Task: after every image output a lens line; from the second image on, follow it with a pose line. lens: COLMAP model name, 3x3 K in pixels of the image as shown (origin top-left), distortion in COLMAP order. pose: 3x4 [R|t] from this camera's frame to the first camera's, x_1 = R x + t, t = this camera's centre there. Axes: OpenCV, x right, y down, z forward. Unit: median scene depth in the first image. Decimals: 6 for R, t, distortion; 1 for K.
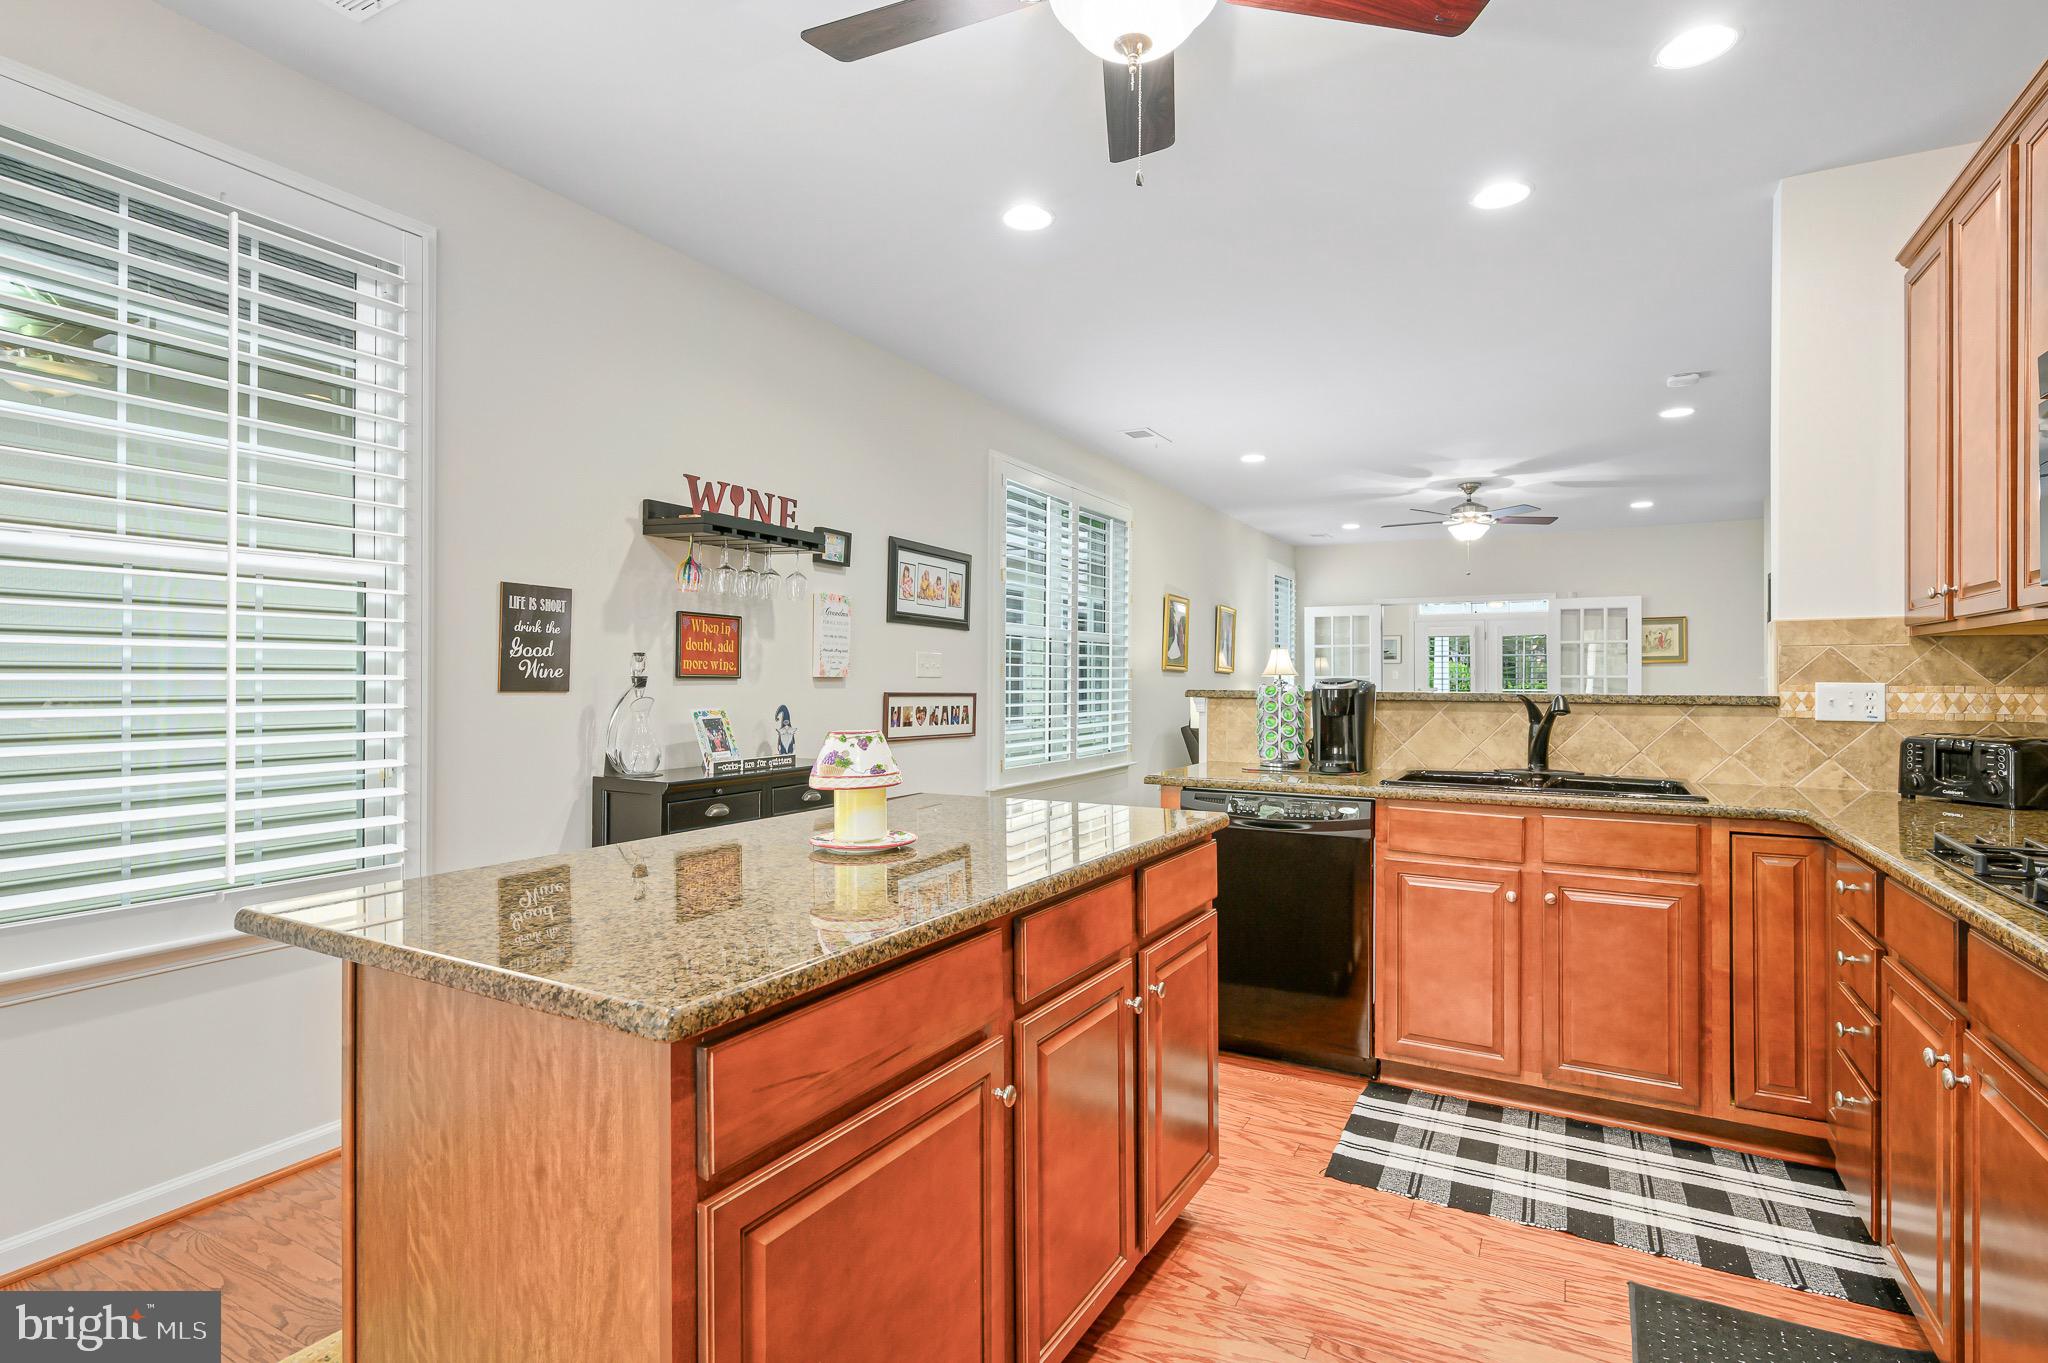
lens RADIAL K [[993.0, 0, 1023.6], [0, 993.0, 676.5], [0, 0, 1]] dist [-0.000033, 0.000178]
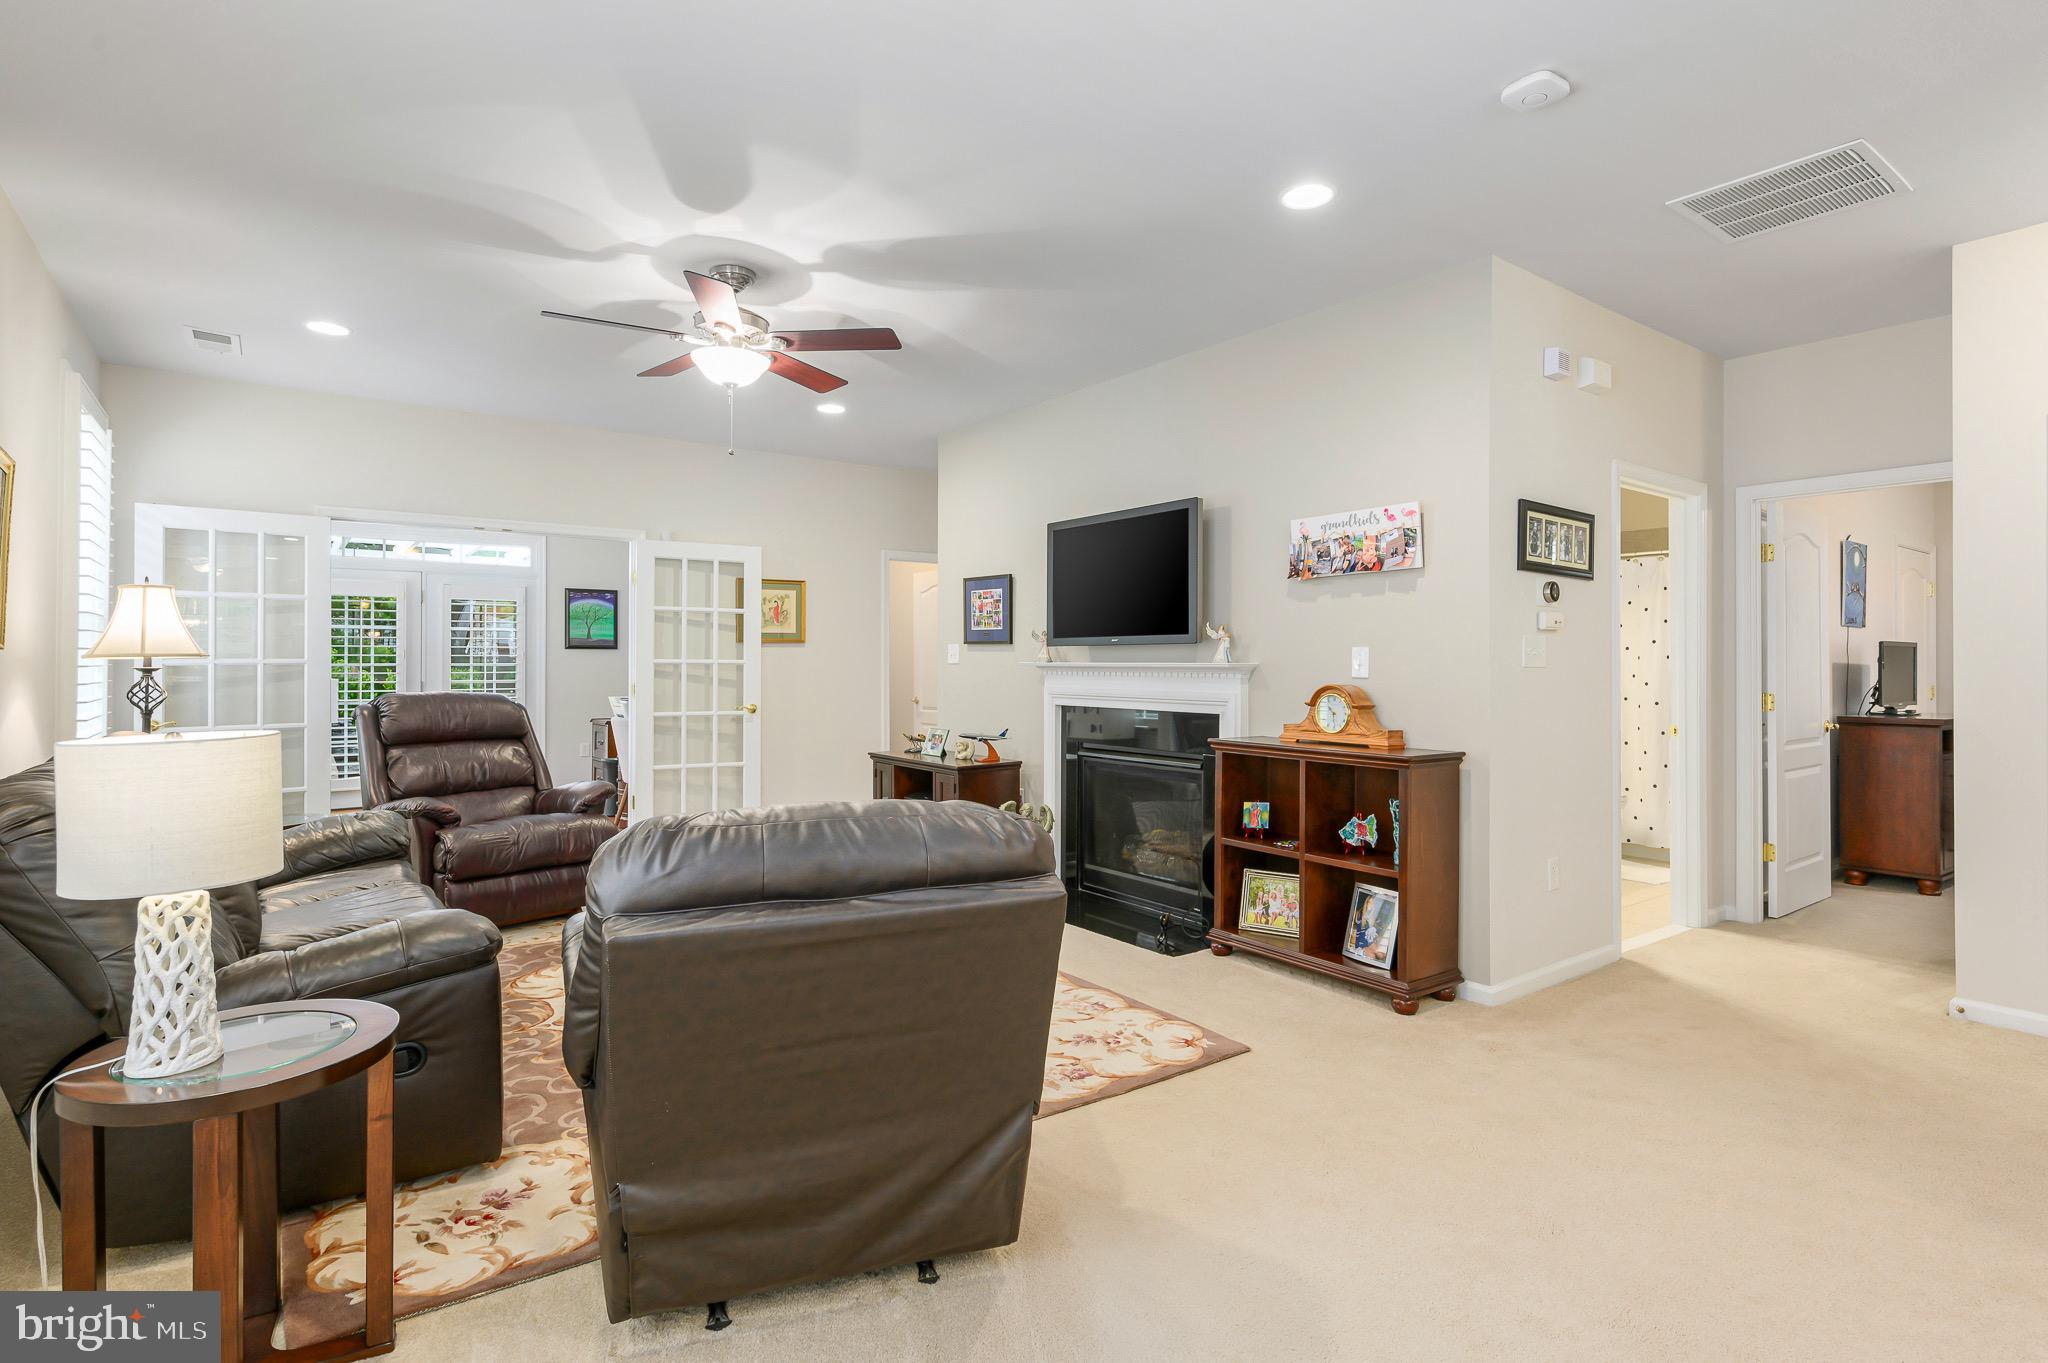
lens RADIAL K [[1024.8, 0, 1036.7], [0, 1024.8, 655.1], [0, 0, 1]] dist [-0.003438, -0.000220]
pose [[0.409318, 0.008190, 0.912355, 0.121242], [-0.002961, 0.999966, -0.007649, 0.001181], [-0.912387, 0.000430, 0.409329, 1.638507]]
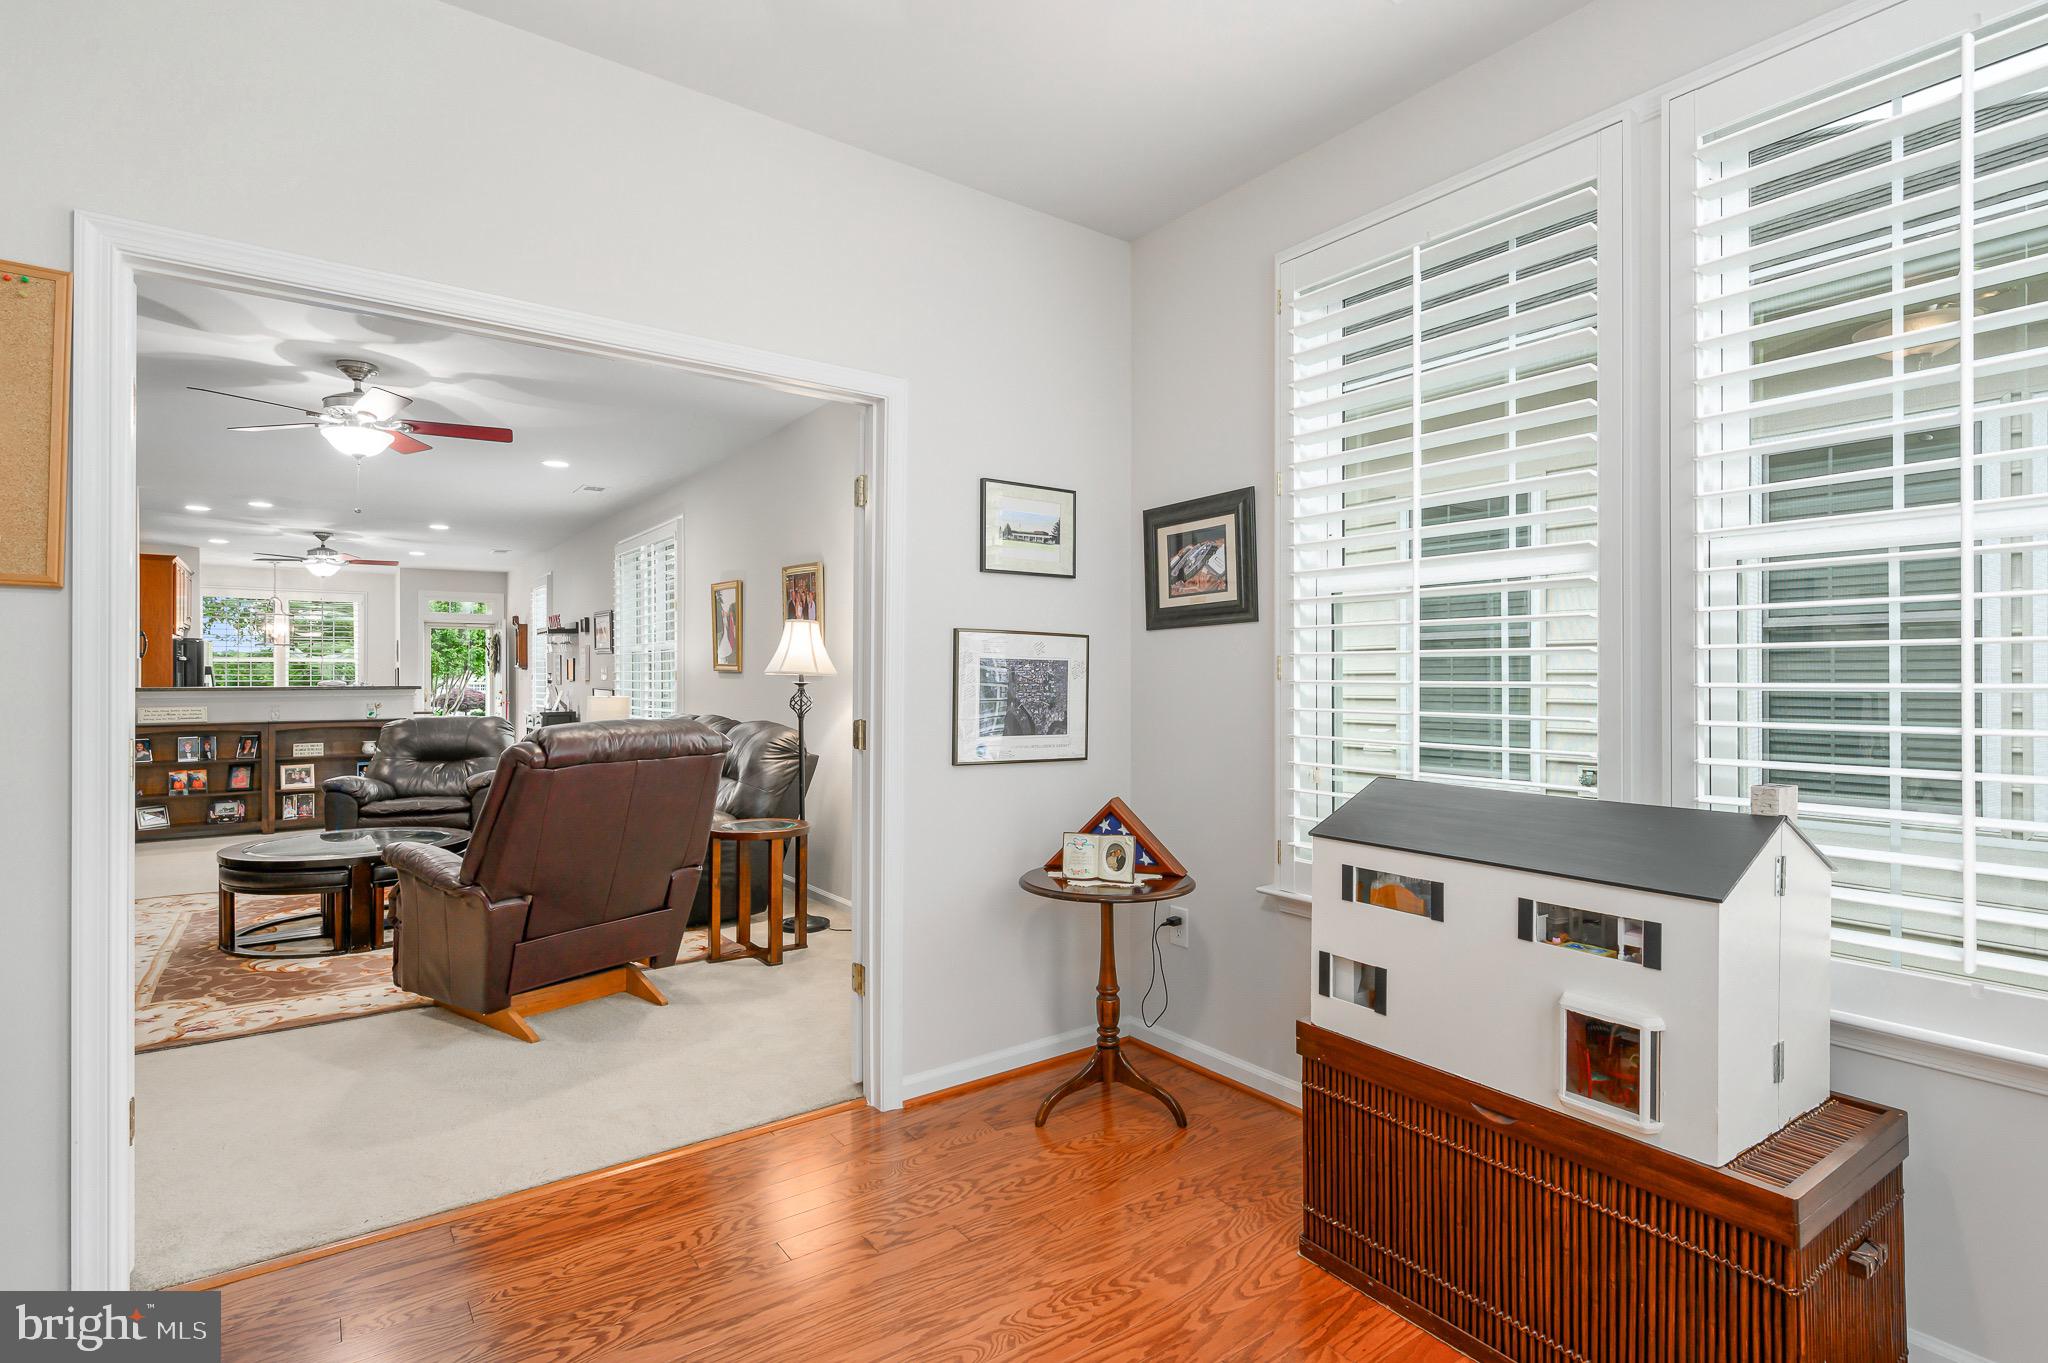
lens RADIAL K [[993.0, 0, 1023.6], [0, 993.0, 676.5], [0, 0, 1]] dist [-0.000033, 0.000178]
pose [[-0.426020, -0.005174, -0.904699, 2.071788], [0.000085, 0.999983, -0.005759, 0.007519], [0.904714, -0.002530, -0.426013, 4.082330]]
